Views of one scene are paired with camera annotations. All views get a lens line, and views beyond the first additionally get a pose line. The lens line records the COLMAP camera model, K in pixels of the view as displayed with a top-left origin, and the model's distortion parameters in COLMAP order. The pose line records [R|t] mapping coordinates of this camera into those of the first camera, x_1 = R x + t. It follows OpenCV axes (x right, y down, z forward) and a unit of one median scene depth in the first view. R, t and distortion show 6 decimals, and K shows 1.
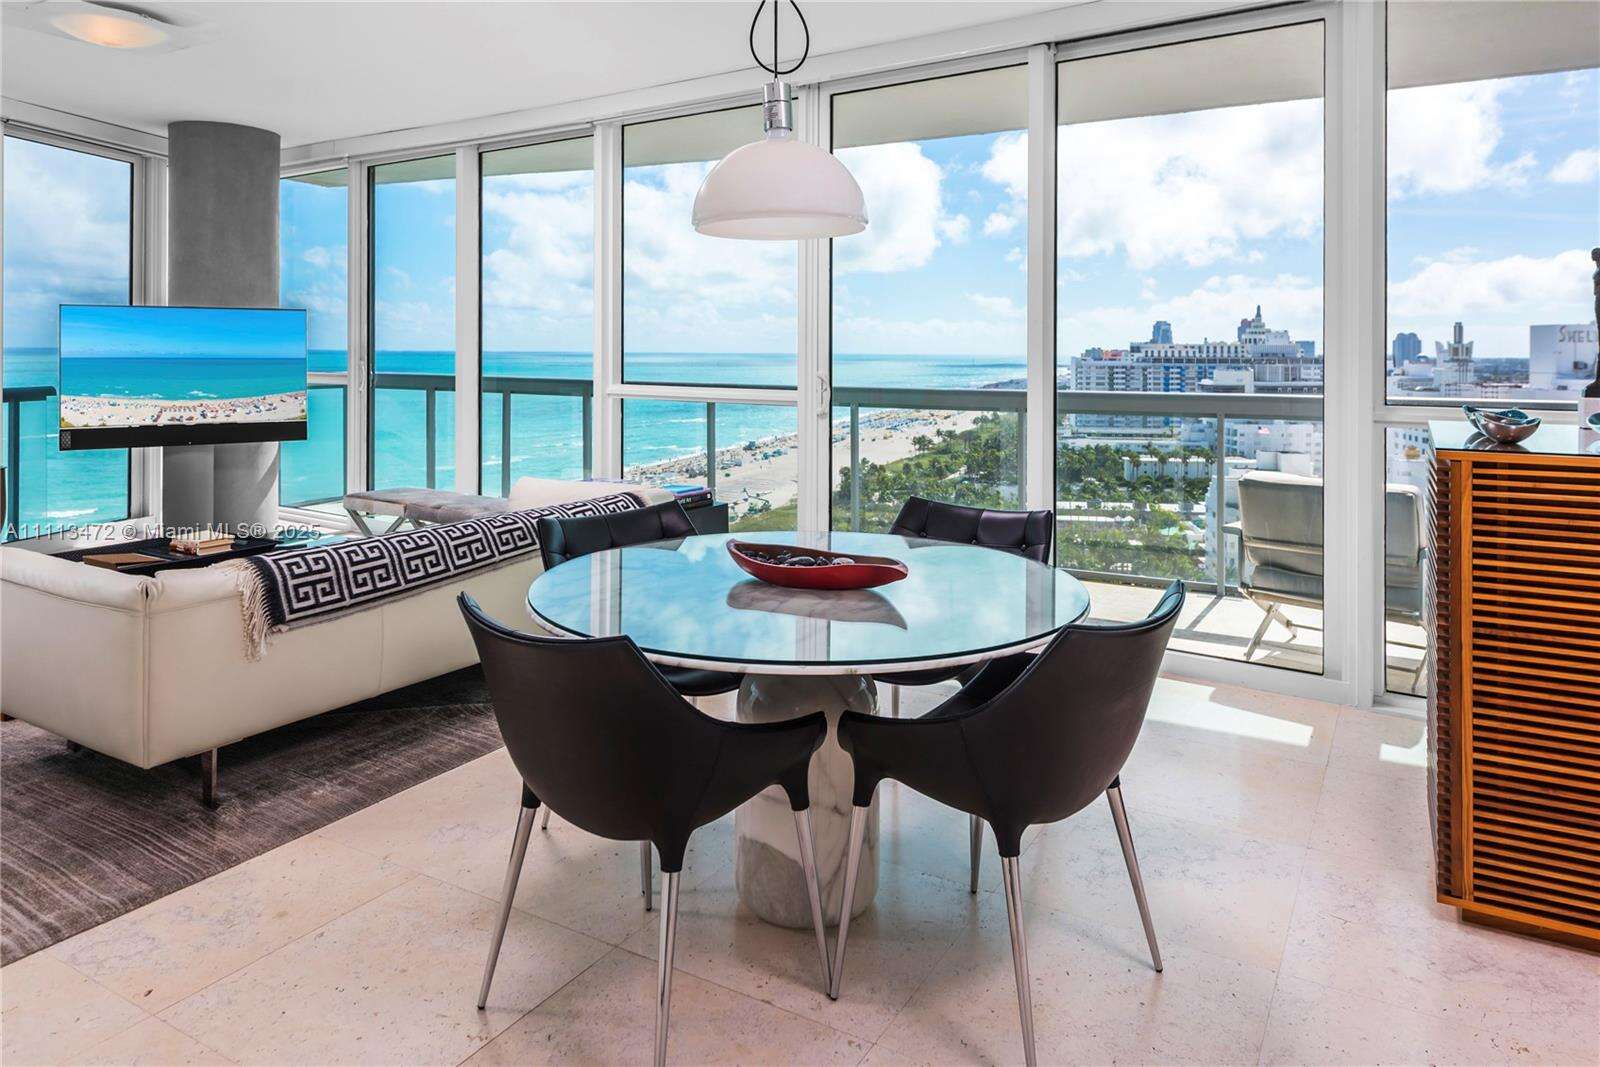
lens RADIAL K [[1004.5, 0, 823.9], [0, 1004.5, 350.9], [0, 0, 1]] dist [0.019090, -0.004138]
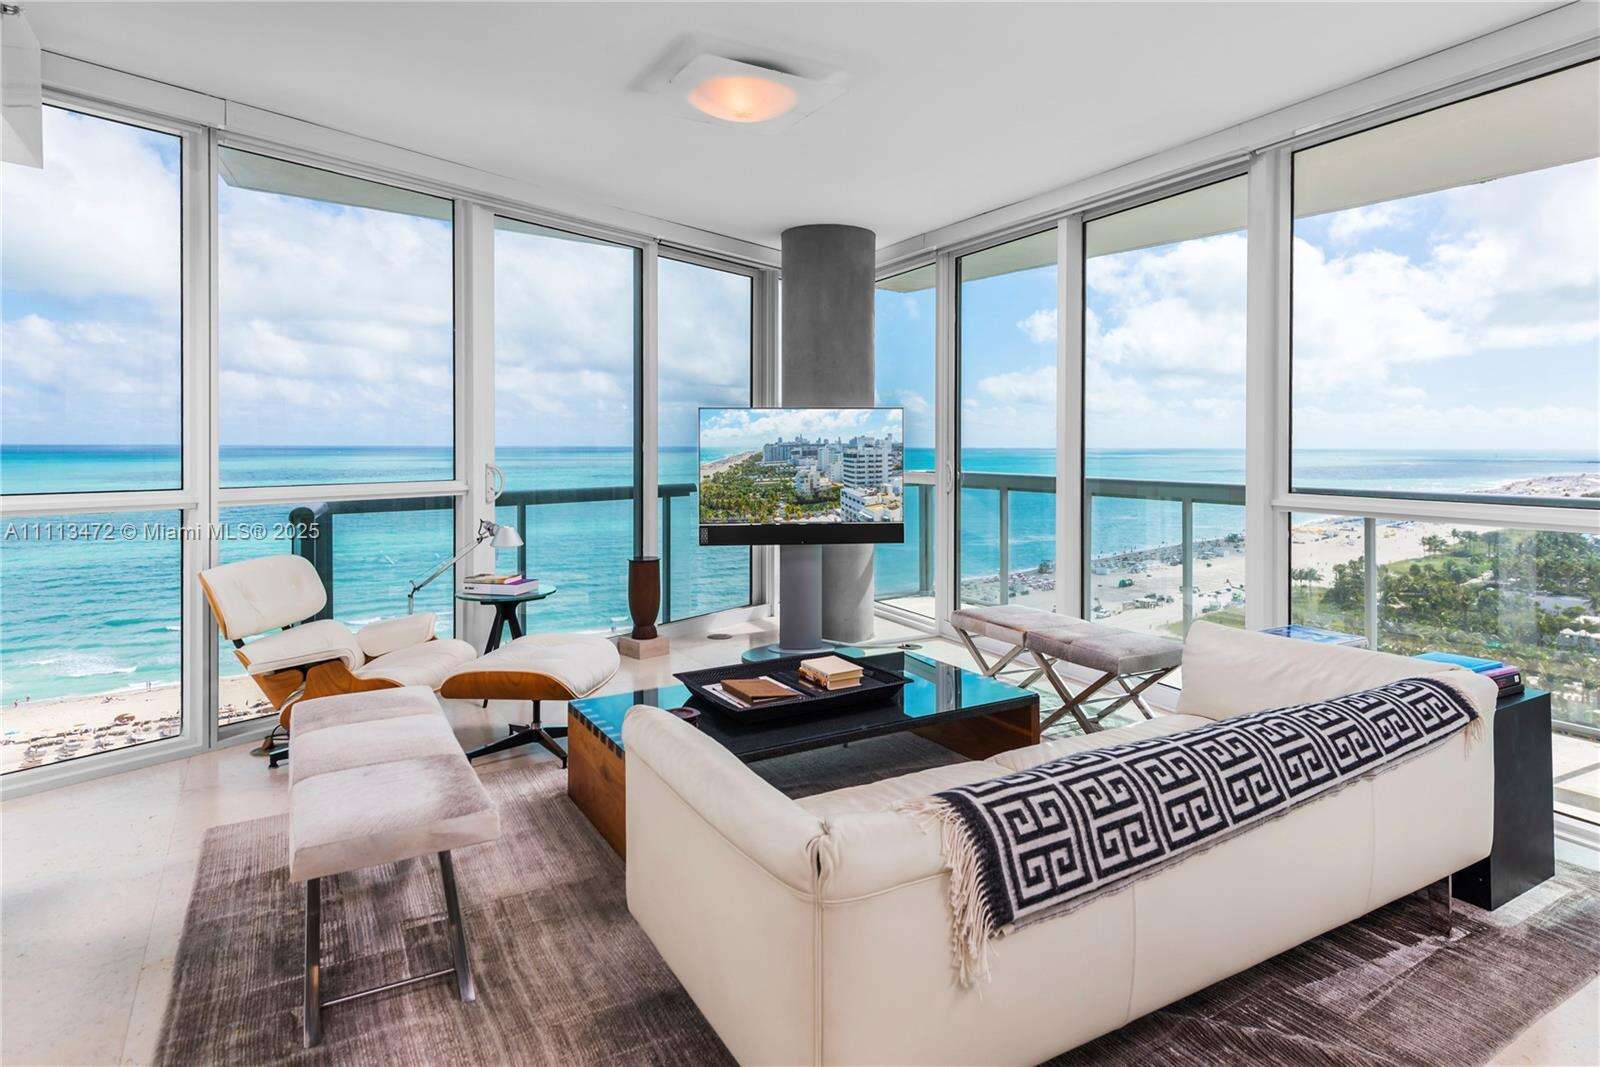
lens RADIAL K [[875.1, 0, 839.7], [0, 875.1, 445.5], [0, 0, 1]] dist [0.005951, -0.001041]
pose [[0.884494, -0.004740, -0.466527, -0.213006], [0.003823, 0.999988, -0.002913, -0.003080], [0.466536, 0.000793, 0.884502, 0.281149]]
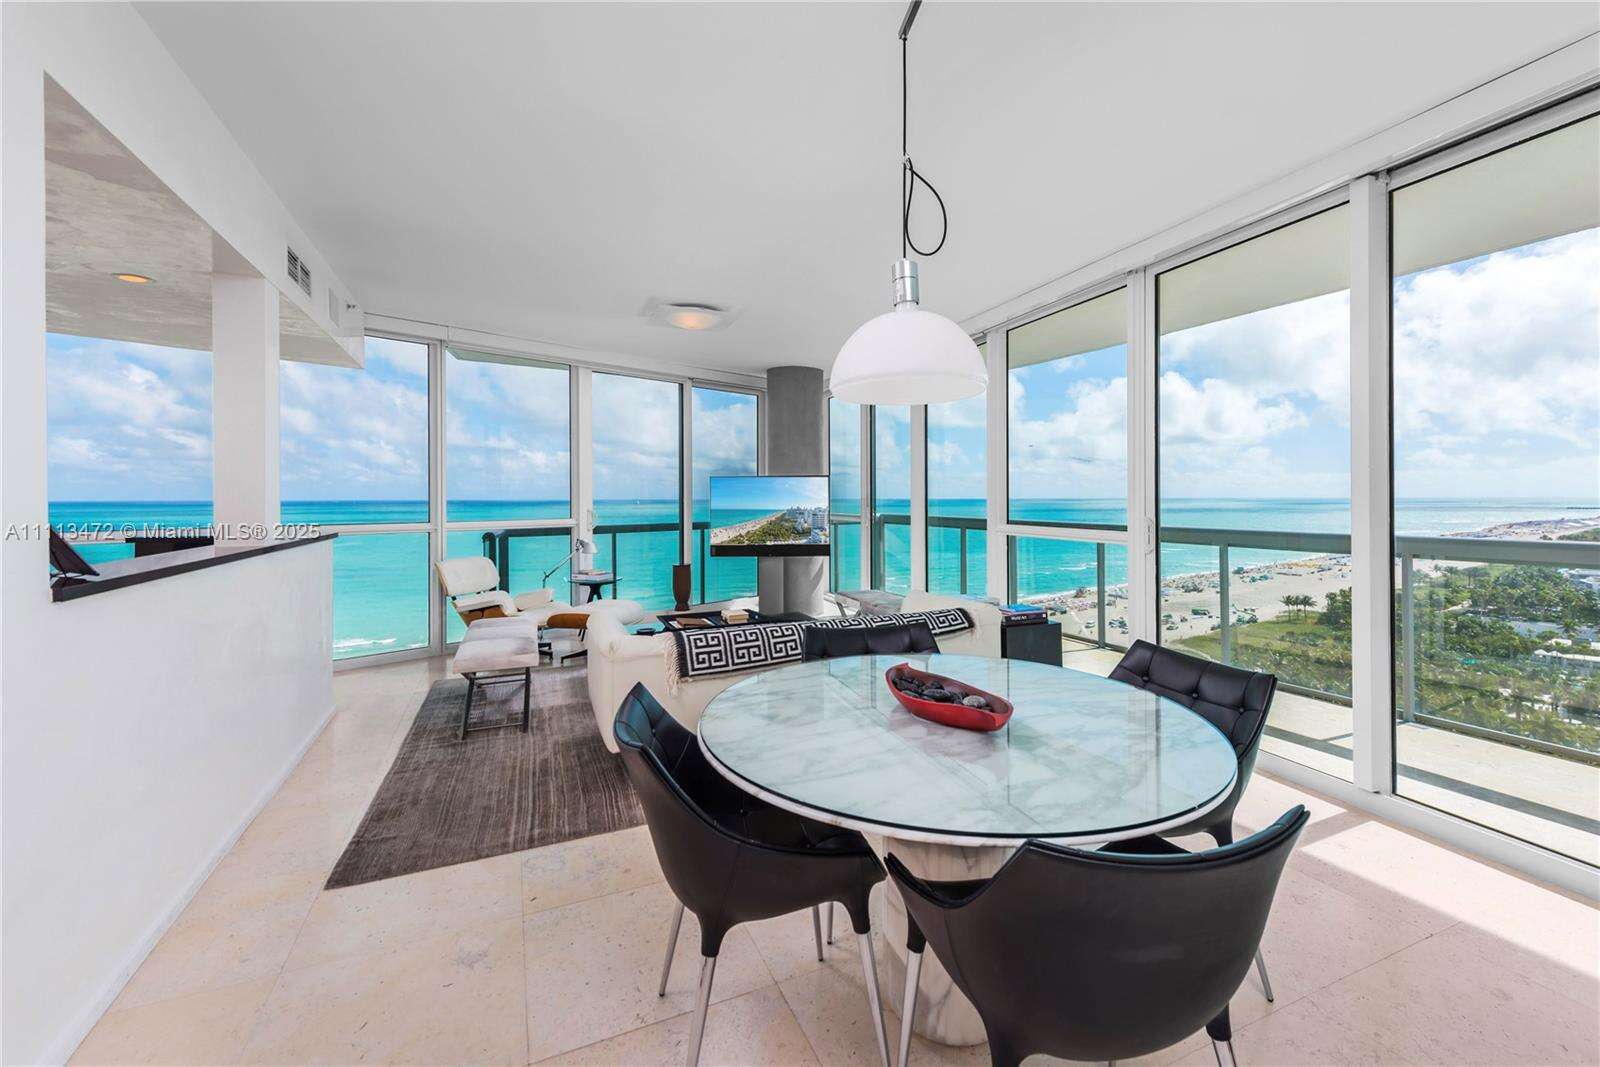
lens RADIAL K [[672.6, 0, 841.8], [0, 672.6, 494.0], [0, 0, 1]] dist [0.008008, -0.000032]
pose [[0.818369, -0.012639, -0.574554, 0.145722], [0.009220, 0.999918, -0.008864, -0.000978], [0.574619, 0.001956, 0.818418, 0.157028]]
